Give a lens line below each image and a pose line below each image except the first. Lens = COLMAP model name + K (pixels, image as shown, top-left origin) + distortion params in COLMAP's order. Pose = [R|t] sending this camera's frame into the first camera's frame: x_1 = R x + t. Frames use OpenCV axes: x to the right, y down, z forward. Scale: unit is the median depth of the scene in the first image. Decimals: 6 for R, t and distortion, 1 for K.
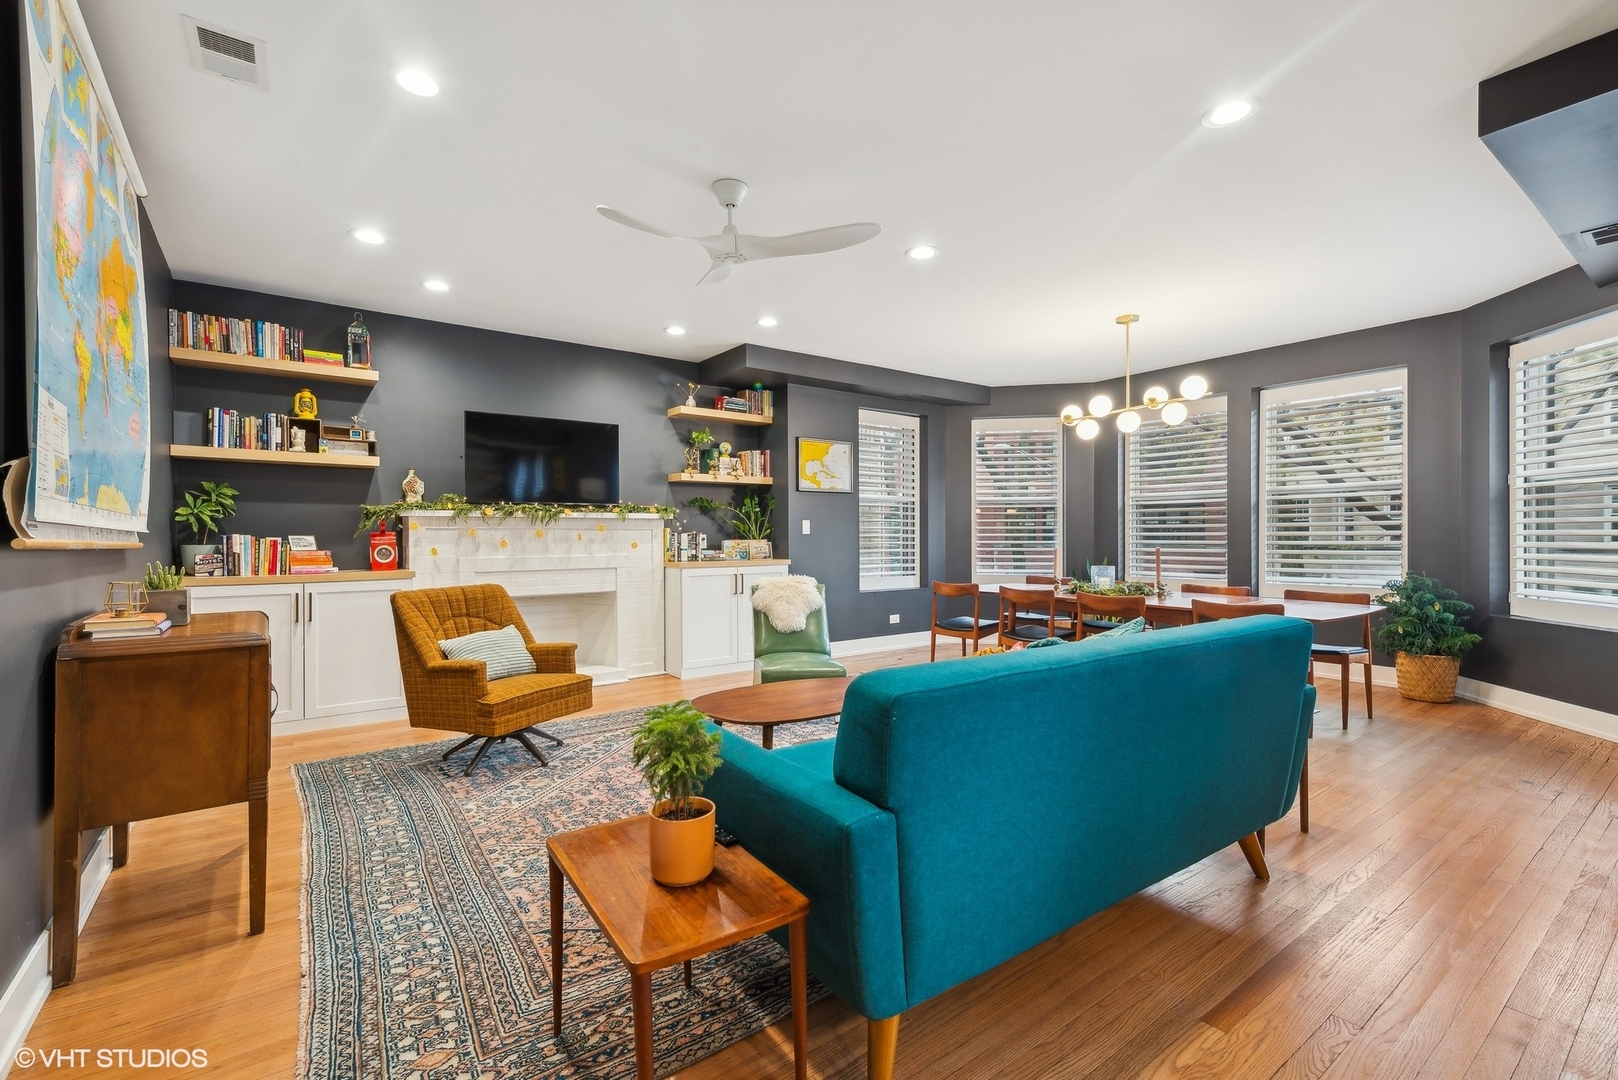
lens RADIAL K [[688.3, 0, 779.0], [0, 688.3, 536.9], [0, 0, 1]] dist [0.007433, -0.002934]
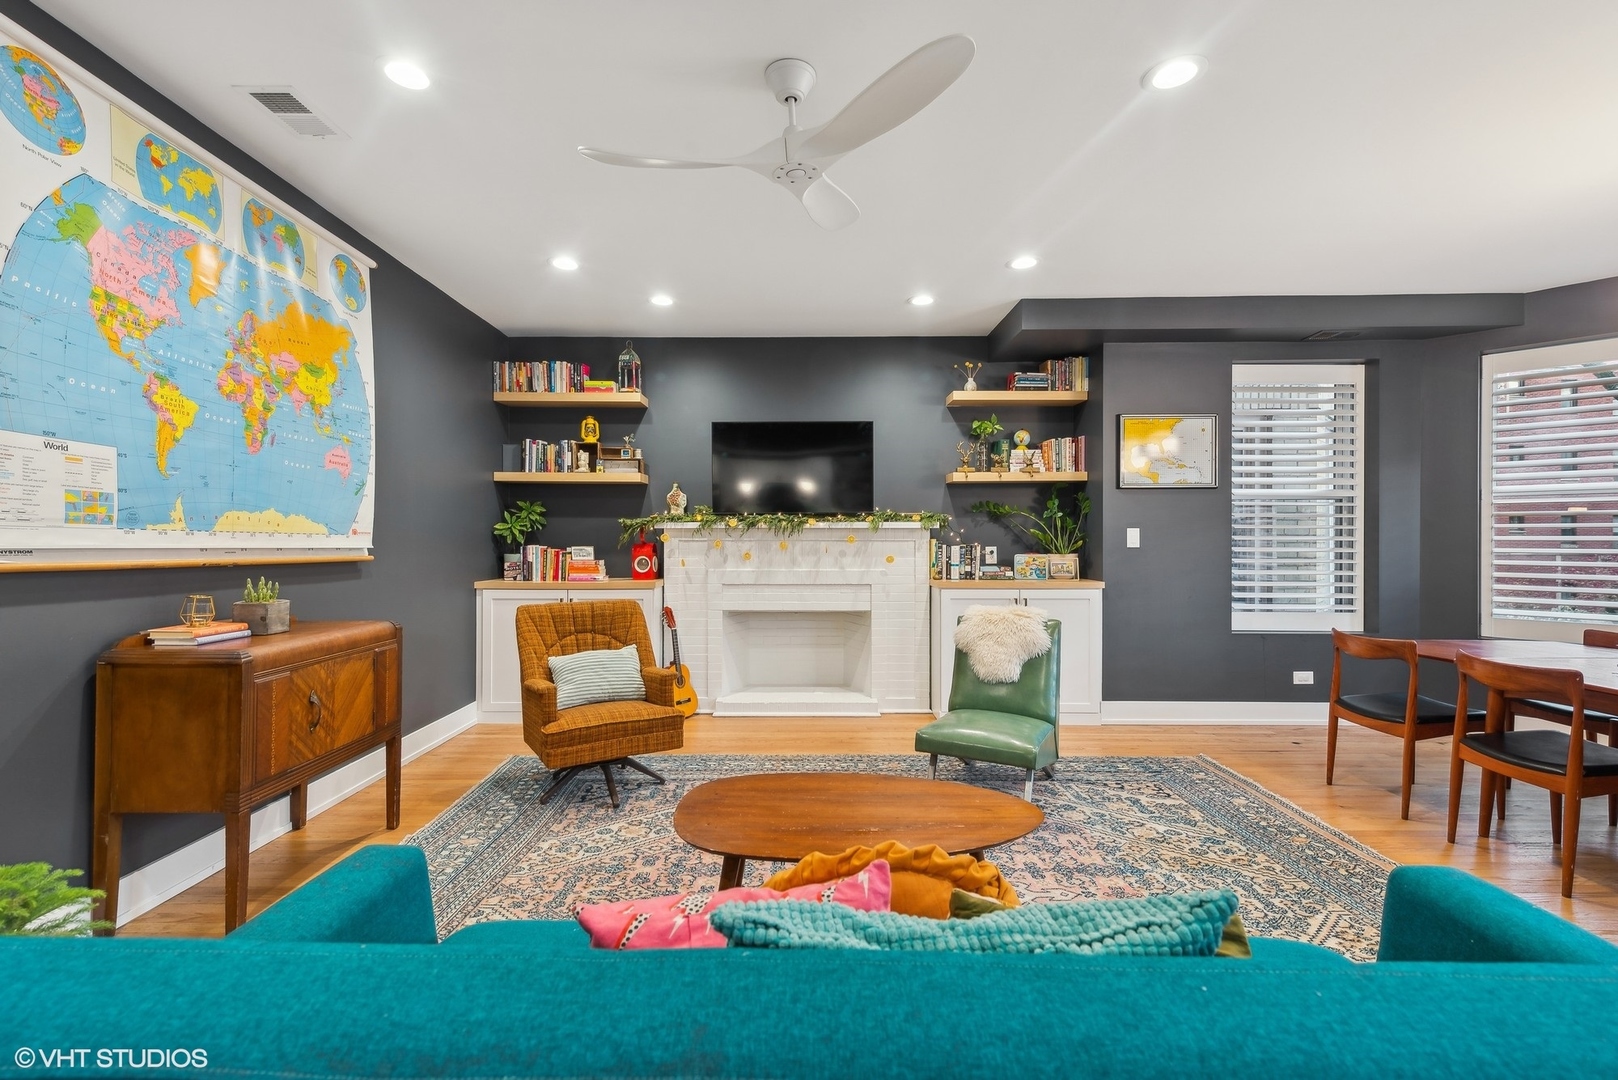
lens RADIAL K [[688.3, 0, 780.6], [0, 688.3, 540.1], [0, 0, 1]] dist [0.007433, -0.002934]
pose [[0.813059, 0.004228, -0.582165, 0.185279], [-0.004642, 0.999989, 0.000779, -0.012189], [0.582162, 0.002070, 0.813070, 0.225797]]
